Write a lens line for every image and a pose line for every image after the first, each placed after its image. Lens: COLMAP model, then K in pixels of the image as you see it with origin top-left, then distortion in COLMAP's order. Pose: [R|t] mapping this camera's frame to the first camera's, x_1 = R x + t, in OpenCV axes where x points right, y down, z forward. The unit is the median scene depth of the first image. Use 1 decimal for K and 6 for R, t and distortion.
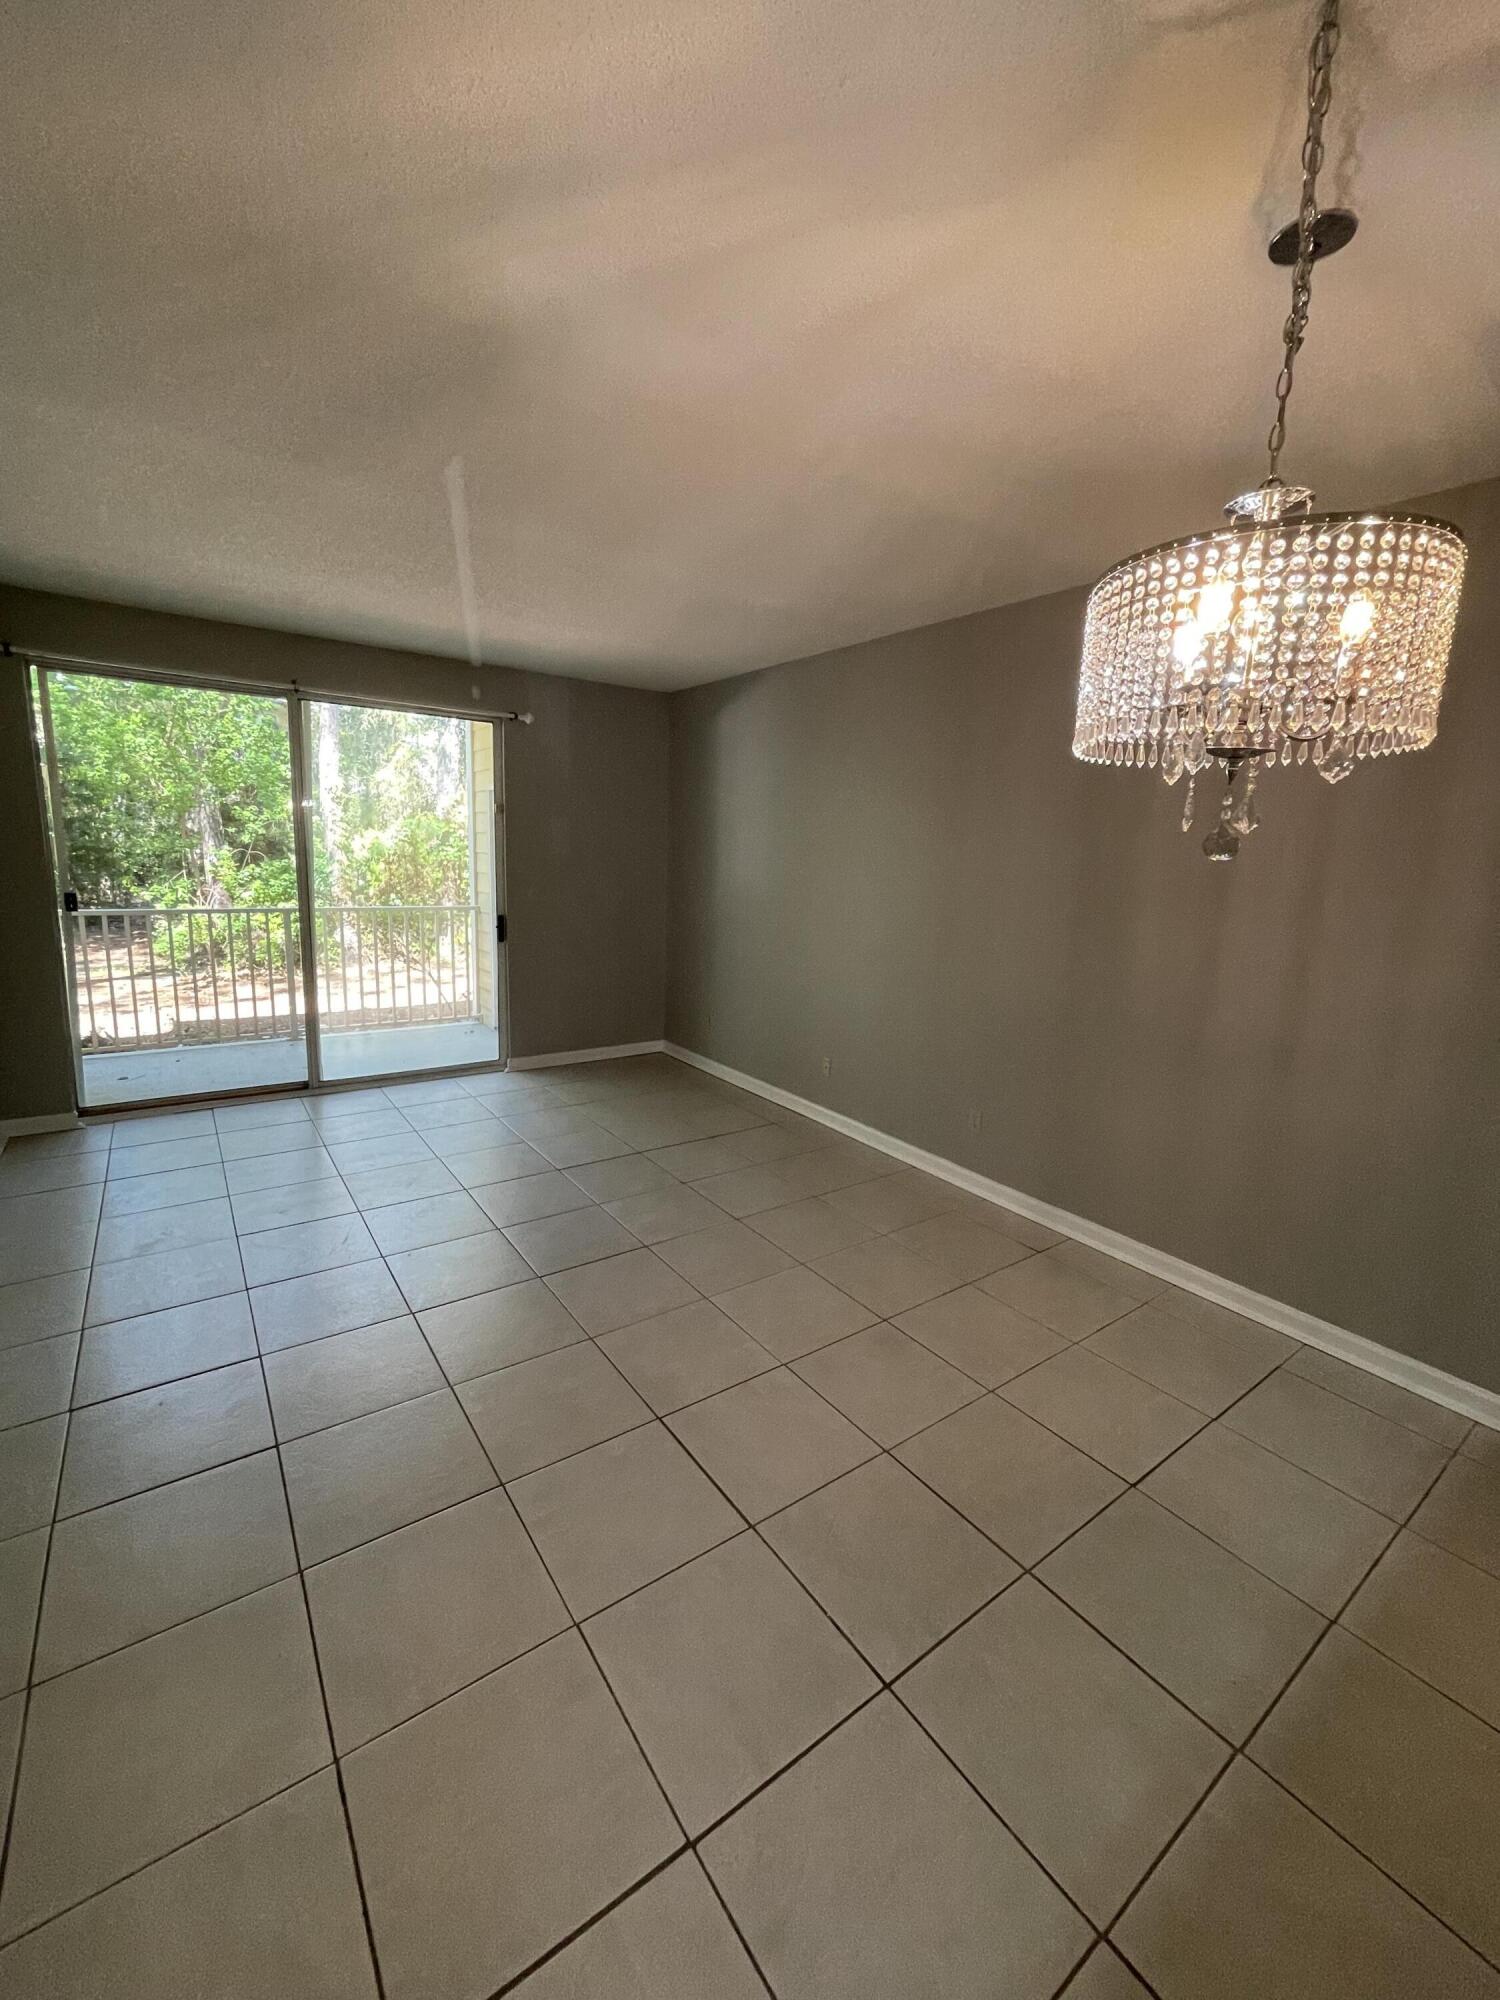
lens RADIAL K [[814.0, 0, 747.3], [0, 814.0, 993.9], [0, 0, 1]] dist [-0.015593, 0.010629]
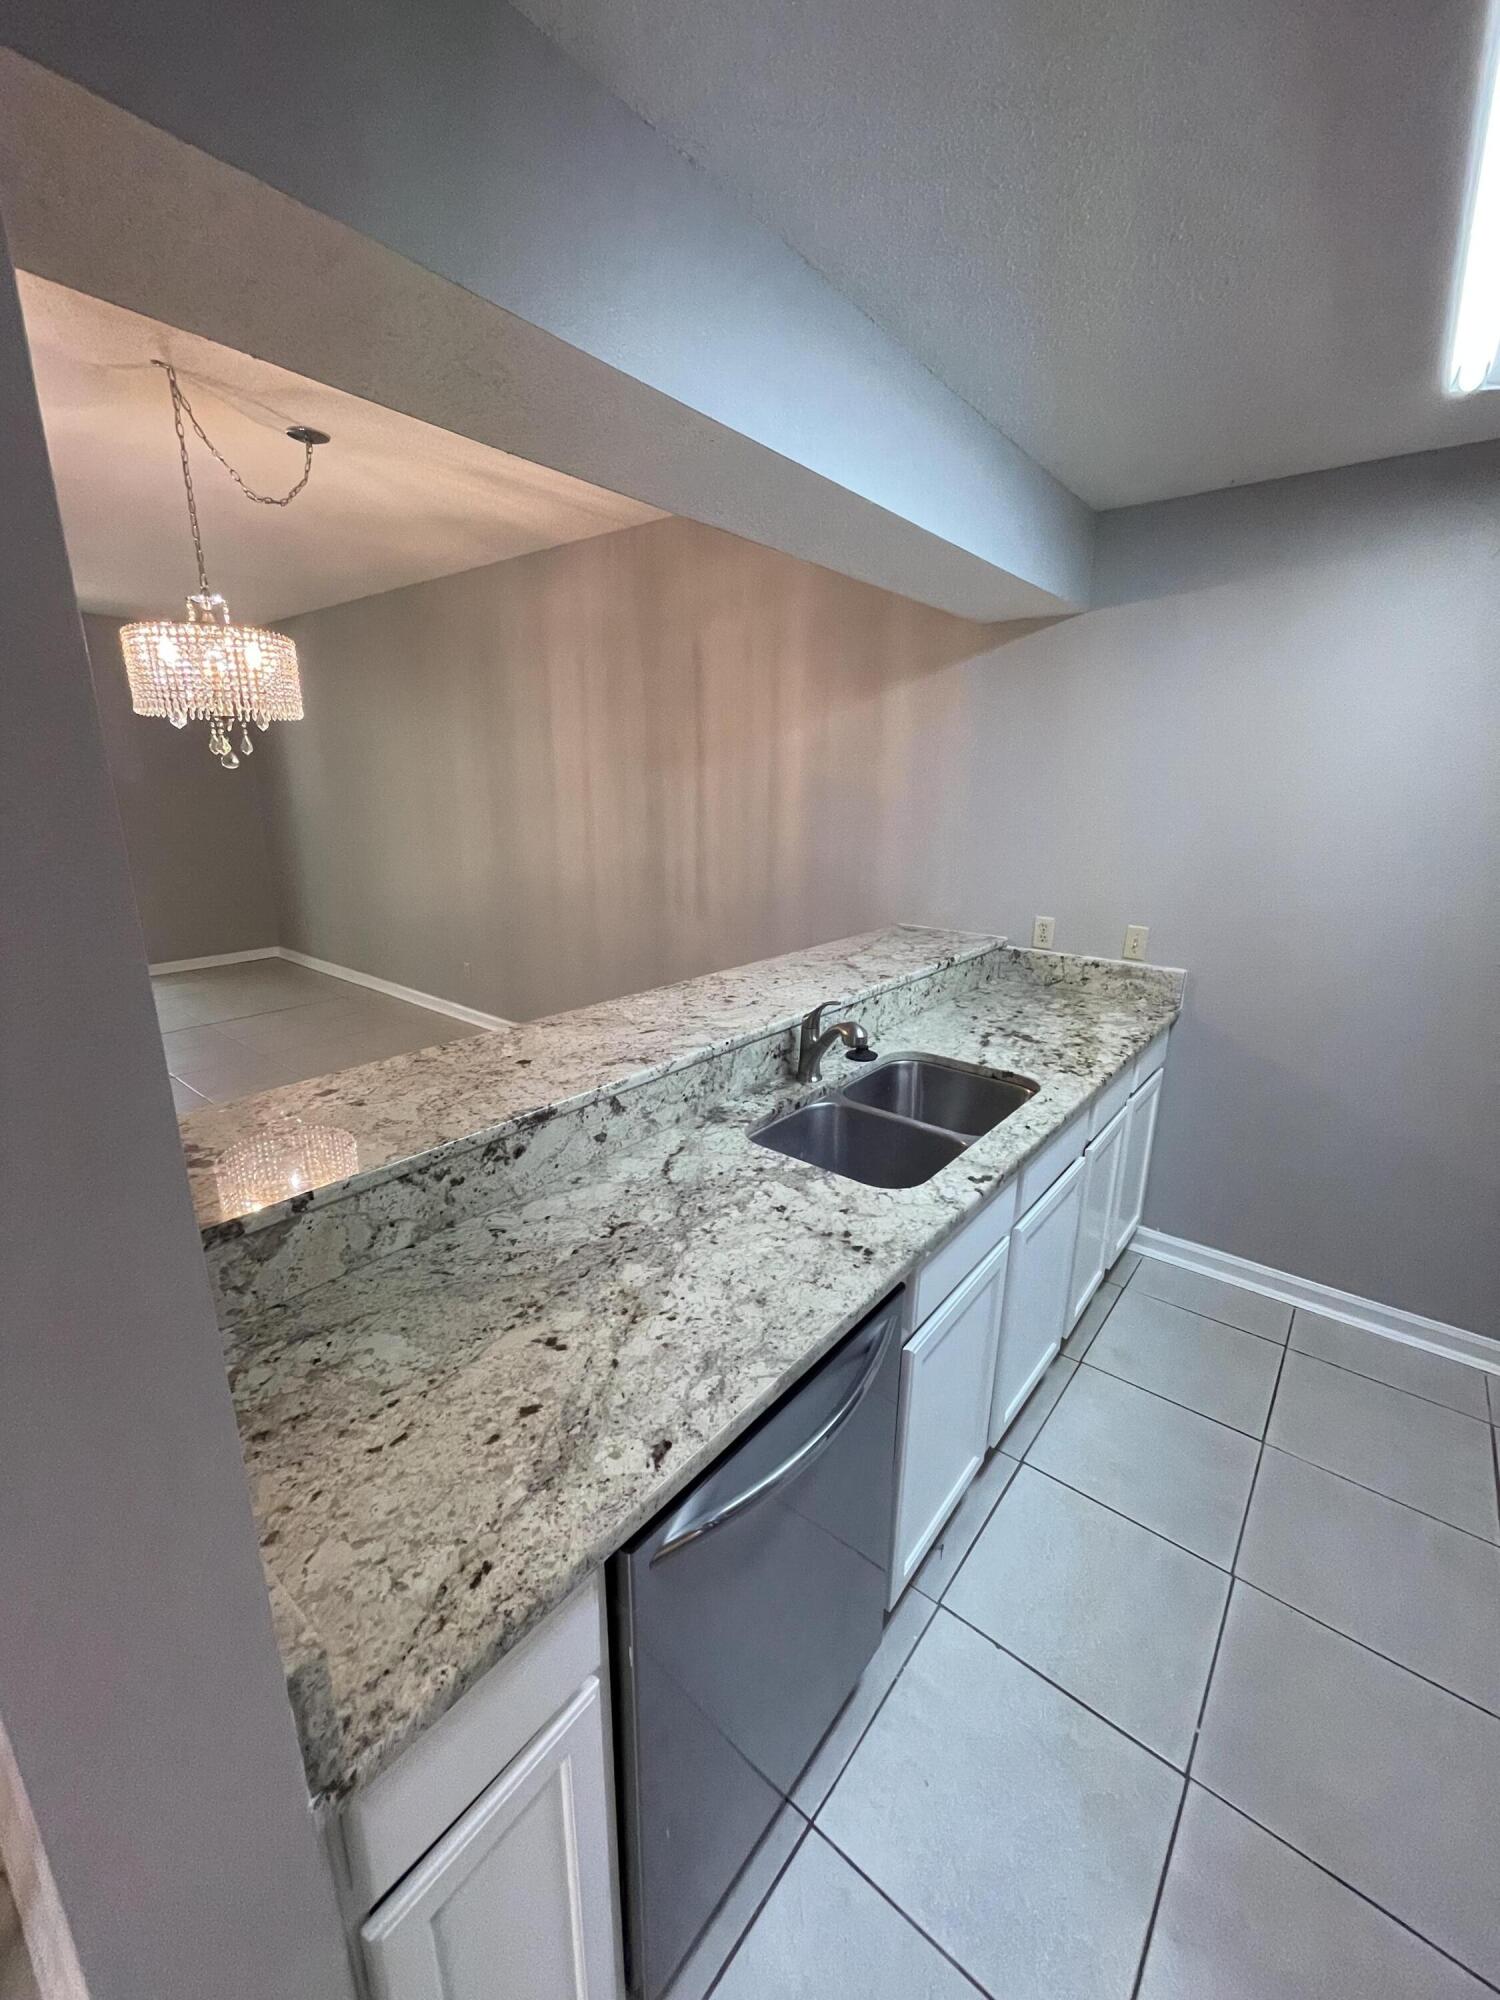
lens RADIAL K [[814.0, 0, 747.3], [0, 814.0, 993.9], [0, 0, 1]] dist [-0.015593, 0.010629]
pose [[0.958846, -0.070596, 0.275010, 0.257098], [0.045706, 0.994342, 0.095895, 0.058143], [-0.280224, -0.079379, 0.956647, -0.293436]]
